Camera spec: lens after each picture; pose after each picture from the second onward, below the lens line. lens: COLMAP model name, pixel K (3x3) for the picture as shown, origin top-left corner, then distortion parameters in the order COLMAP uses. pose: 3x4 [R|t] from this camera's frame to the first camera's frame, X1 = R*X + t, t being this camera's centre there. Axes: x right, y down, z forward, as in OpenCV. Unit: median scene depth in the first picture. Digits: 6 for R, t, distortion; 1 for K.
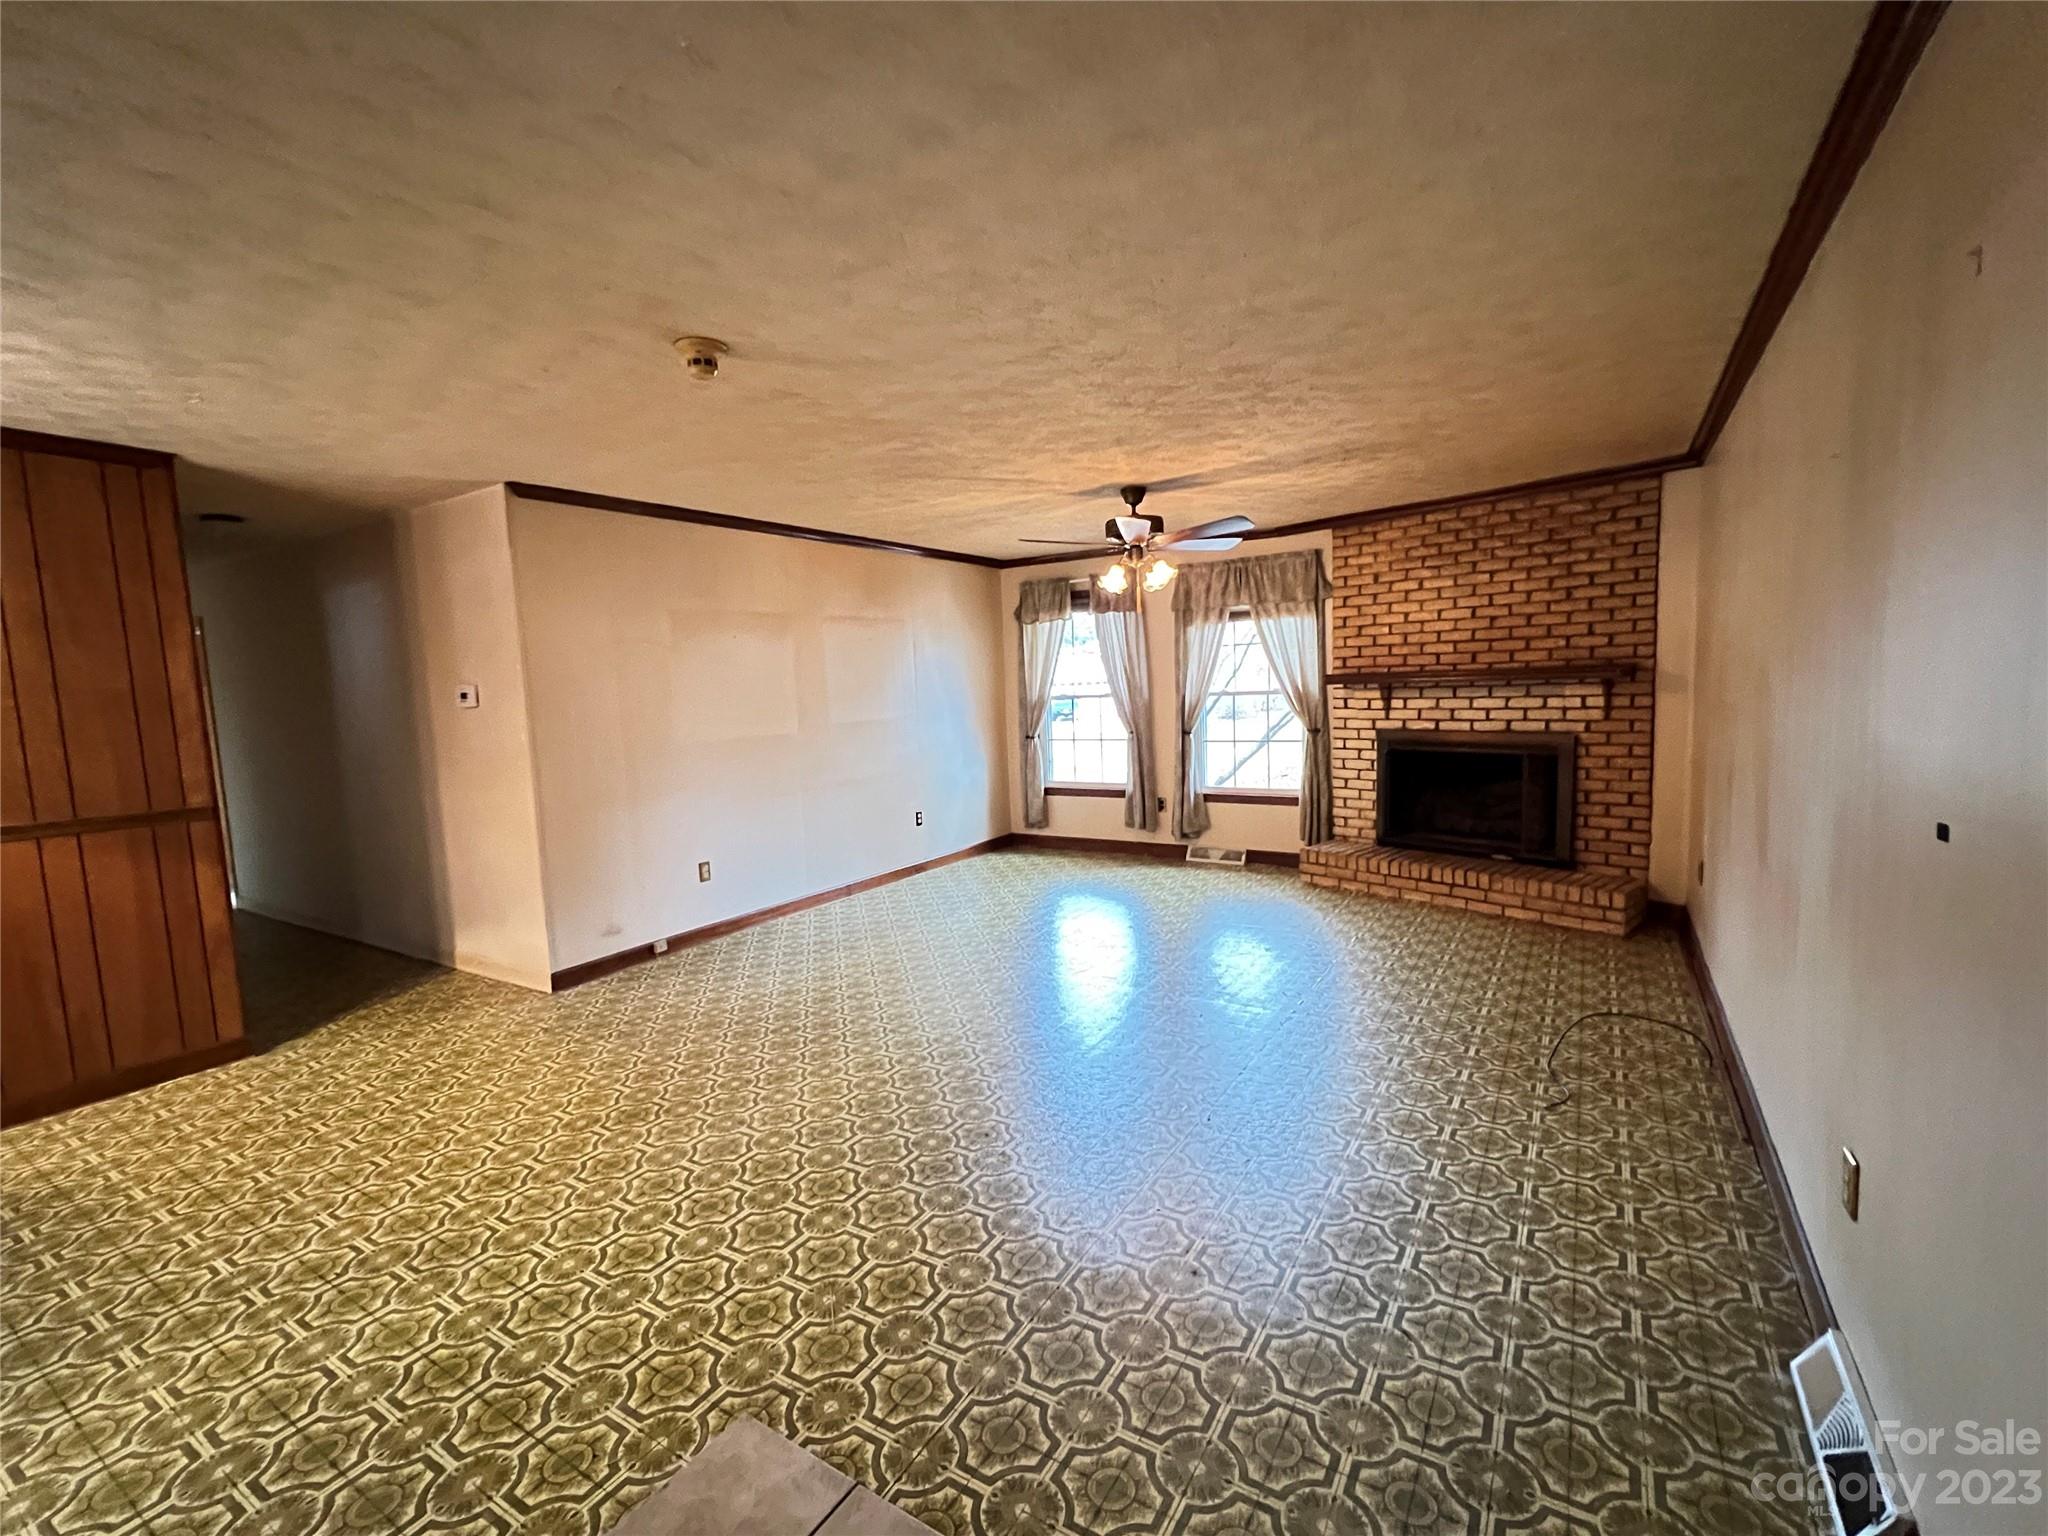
lens RADIAL K [[893.2, 0, 1026.2], [0, 893.2, 771.2], [0, 0, 1]] dist [0.003542, 0.000179]
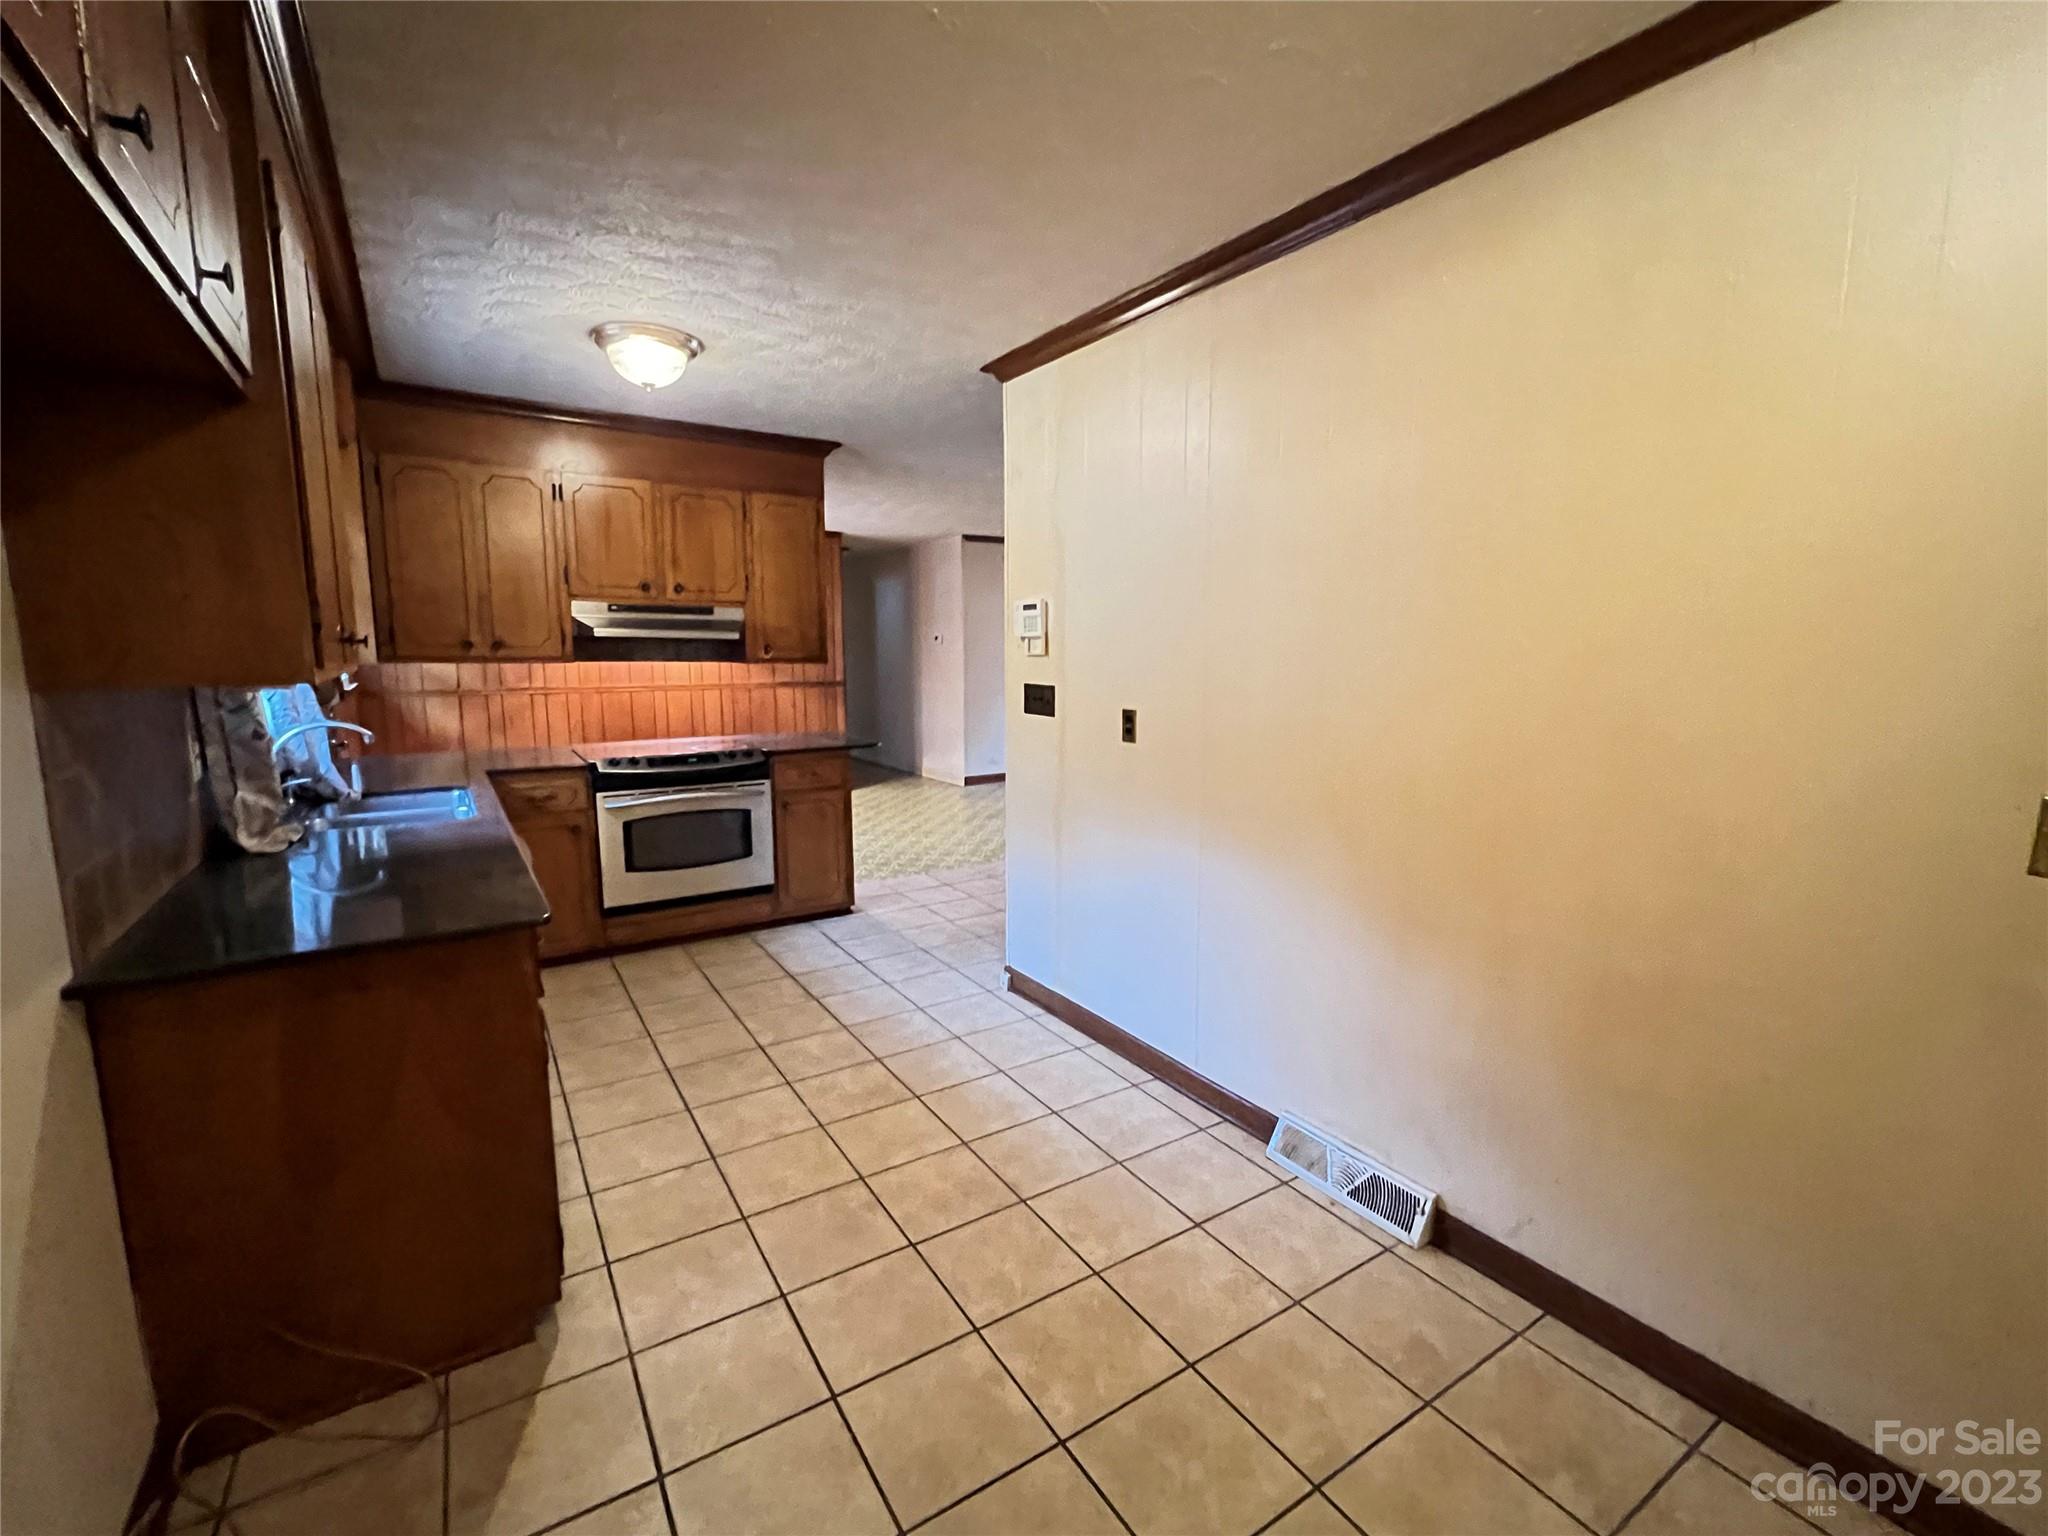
lens RADIAL K [[893.2, 0, 1027.4], [0, 893.2, 768.9], [0, 0, 1]] dist [0.003542, 0.000179]
pose [[0.904072, 0.096277, -0.416394, 0.462499], [-0.076608, 0.995022, 0.063735, 0.072253], [0.420458, -0.025722, 0.906947, -0.817168]]
